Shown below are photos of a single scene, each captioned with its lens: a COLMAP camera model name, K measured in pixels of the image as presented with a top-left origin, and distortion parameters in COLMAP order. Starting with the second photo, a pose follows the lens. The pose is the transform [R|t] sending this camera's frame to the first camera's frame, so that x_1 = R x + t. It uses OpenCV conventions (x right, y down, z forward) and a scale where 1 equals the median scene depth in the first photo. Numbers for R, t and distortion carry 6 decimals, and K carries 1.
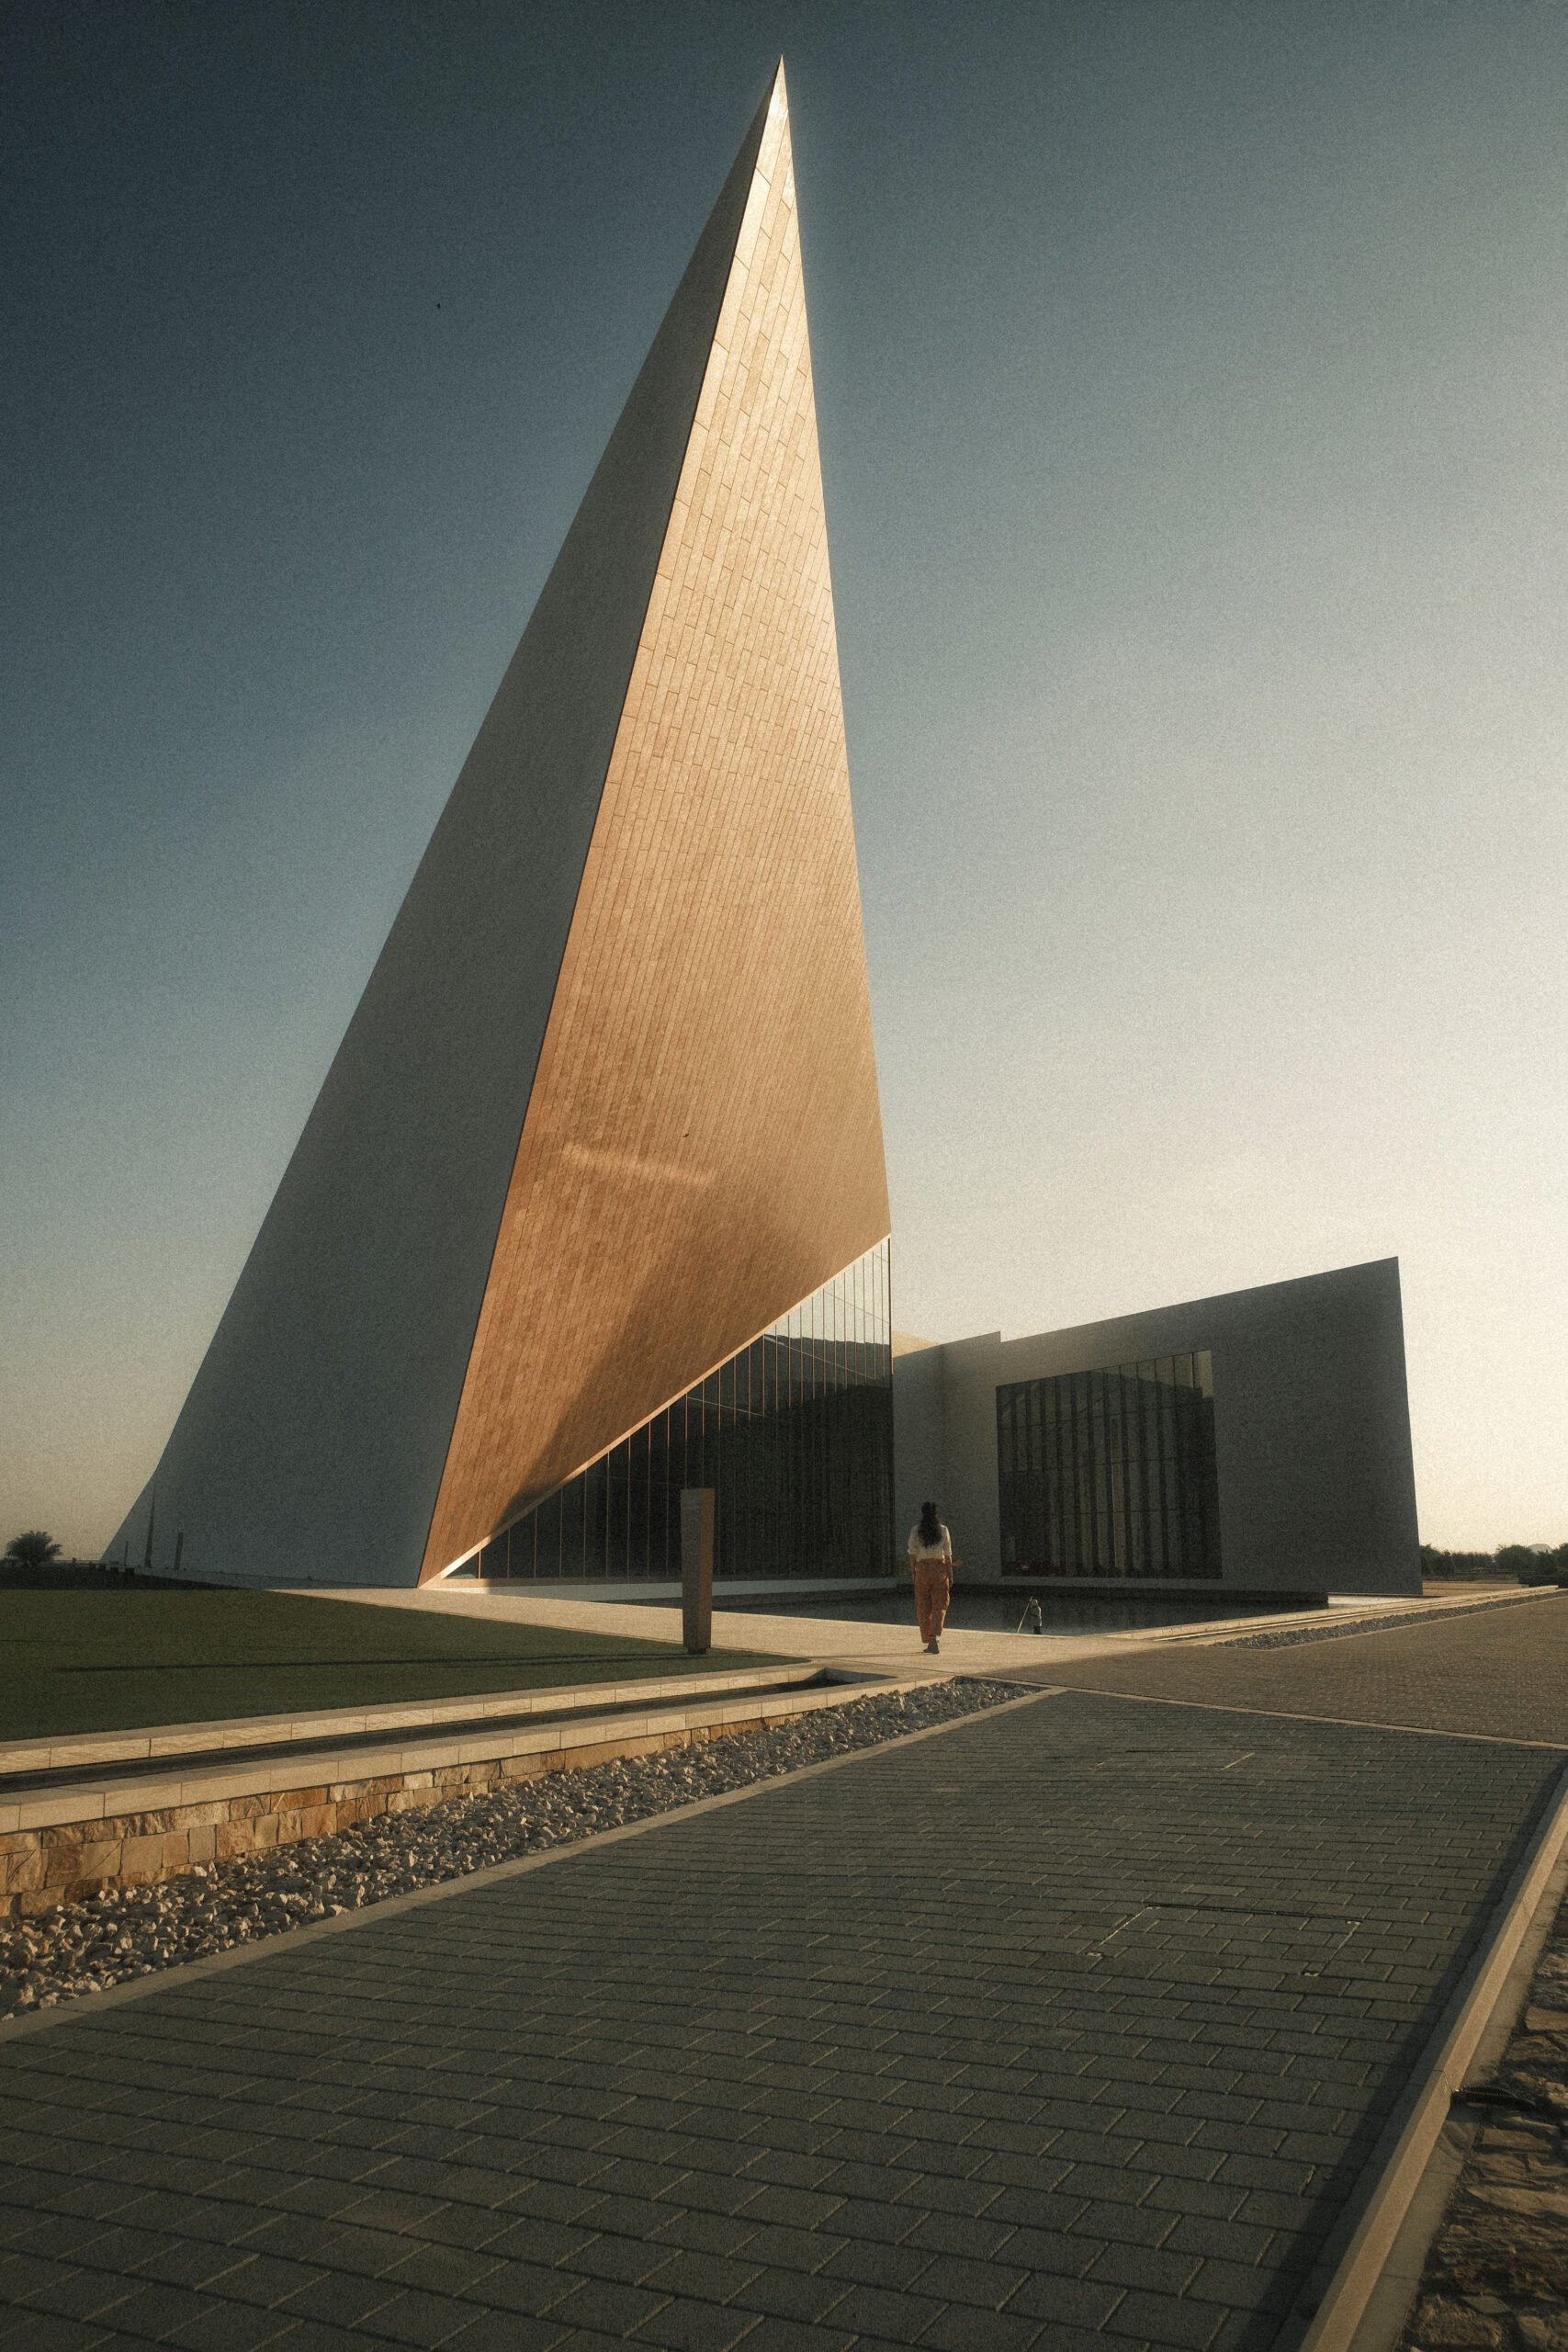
lens RADIAL K [[1817.0, 0, 781.3], [0, 1817.0, 1124.8], [0, 0, 1]] dist [0.003601, 0.000896]
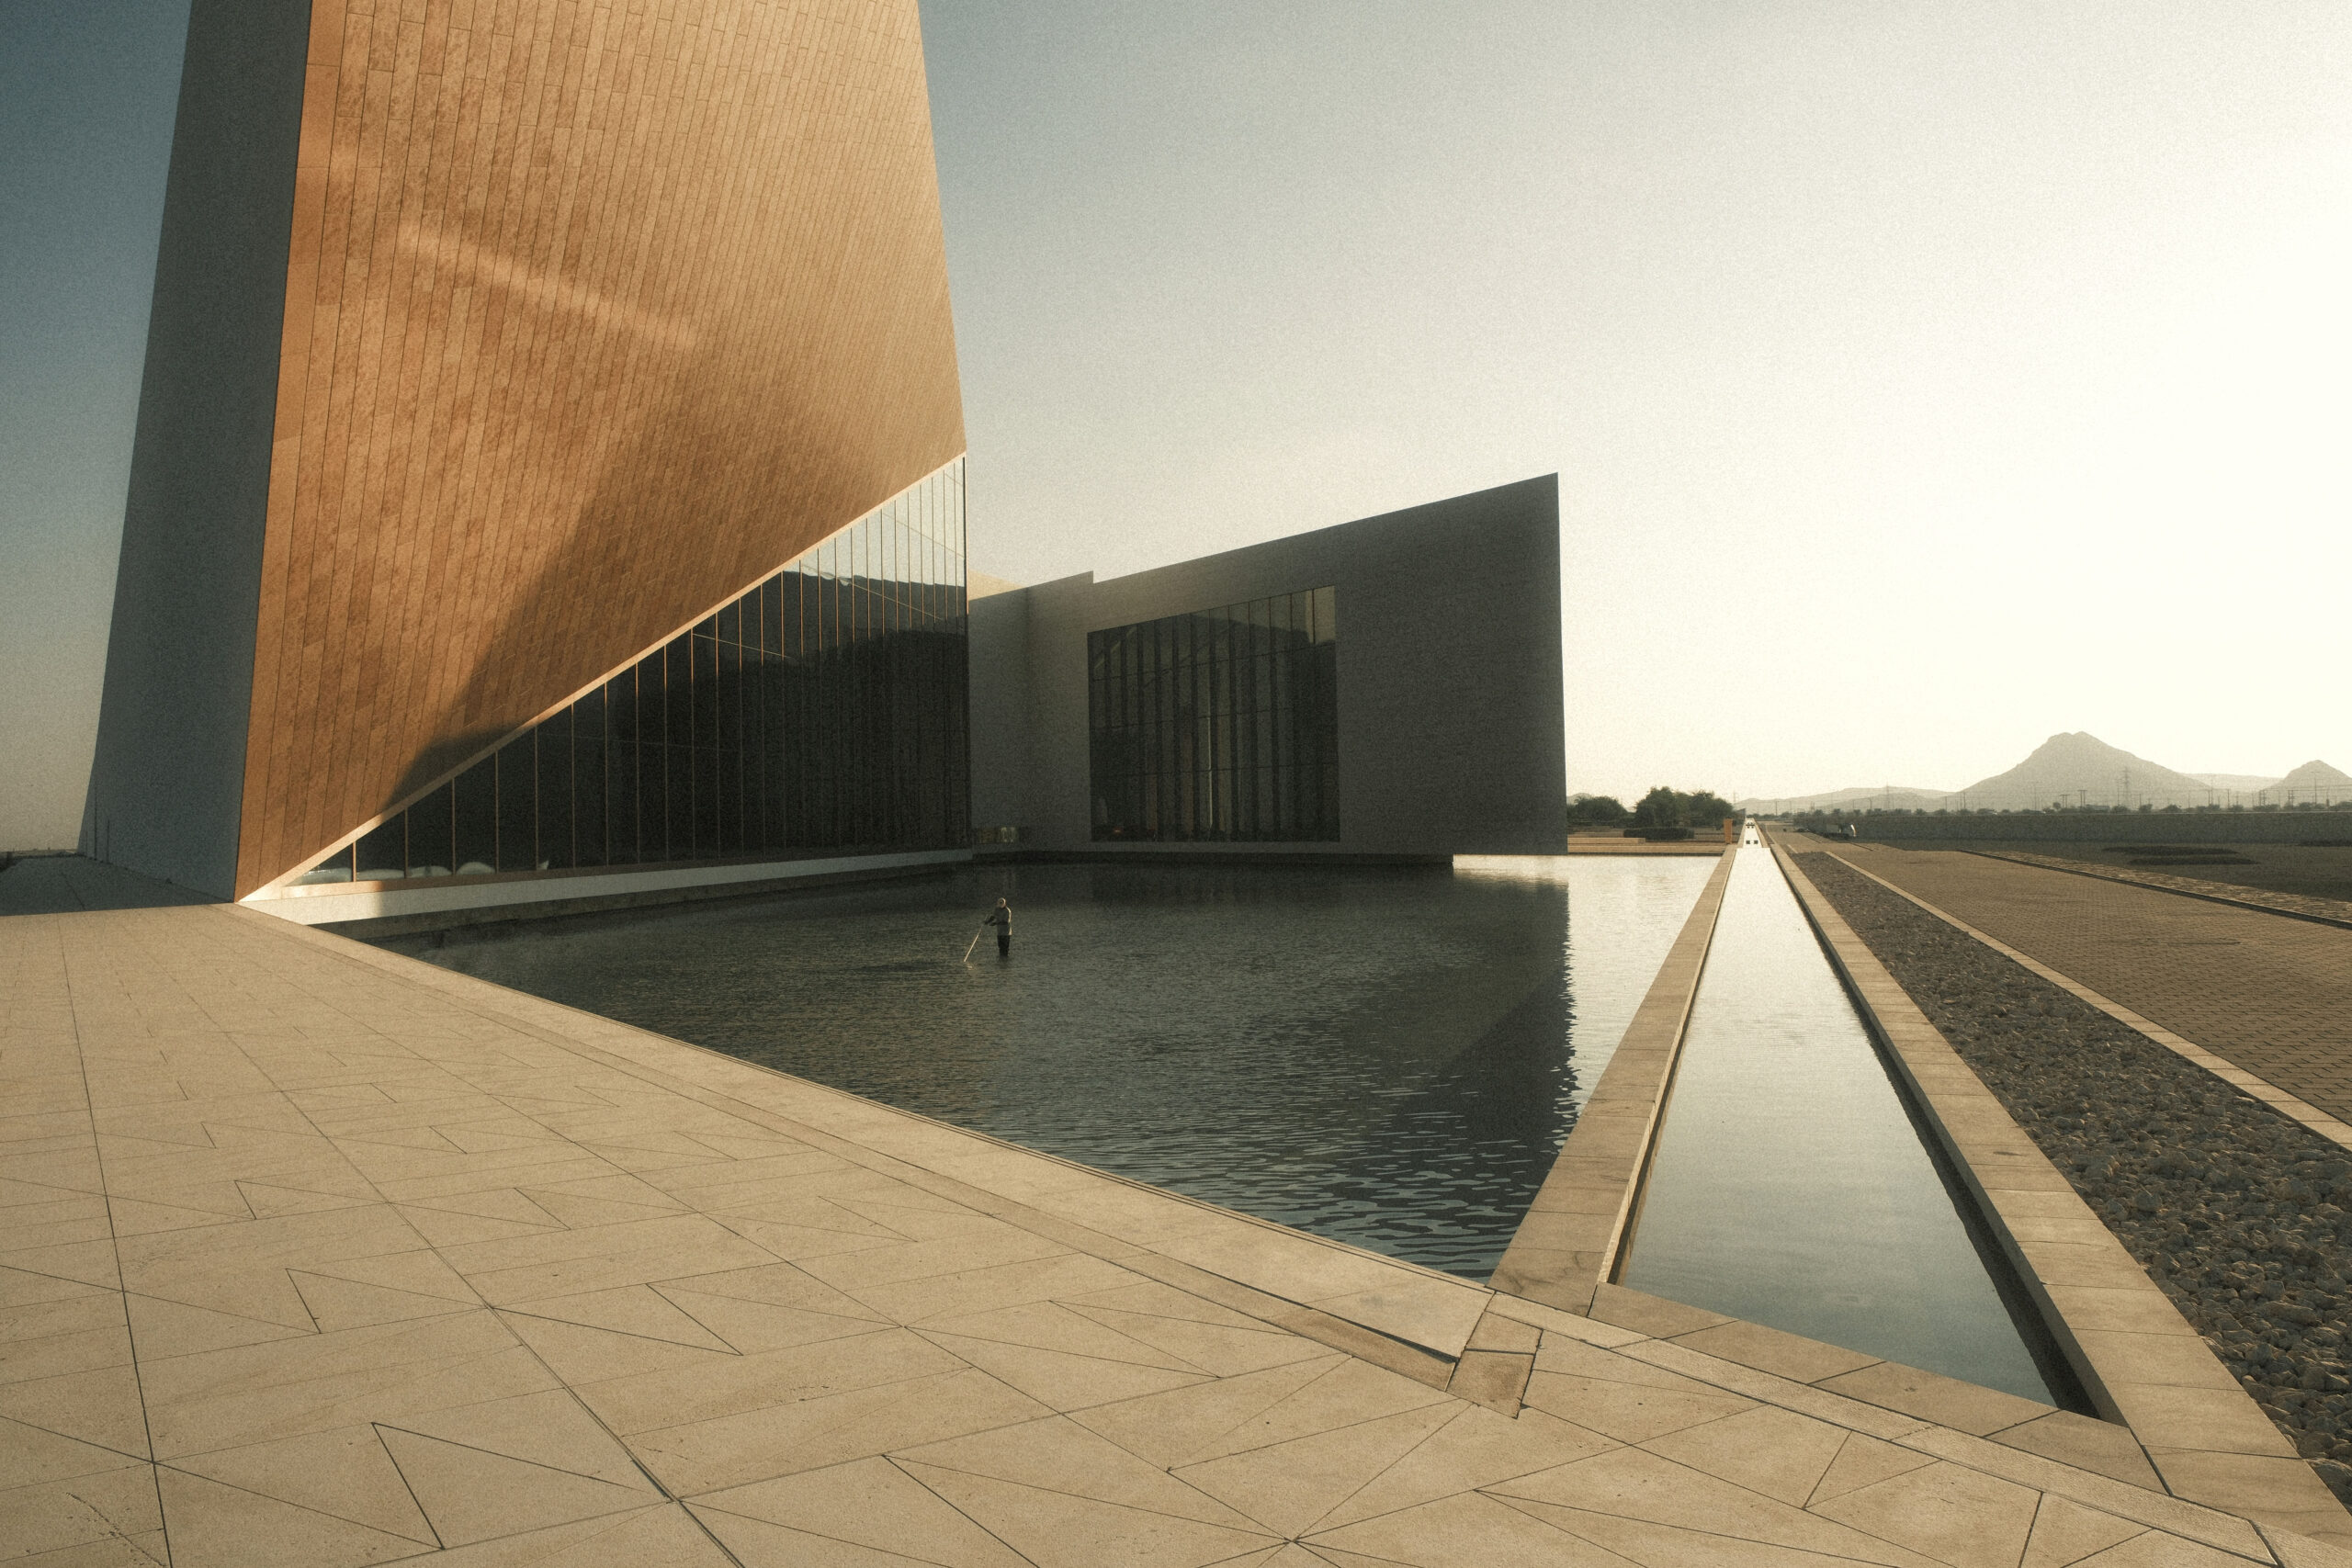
lens RADIAL K [[1795.5, 0, 1178.0], [0, 1795.5, 714.2], [0, 0, 1]] dist [0.387192, -0.000029]
pose [[0.985251, -0.010202, 0.170814, 0.013441], [-0.020038, 0.984476, 0.174374, 0.033983], [-0.169941, -0.175225, 0.969751, 0.159085]]
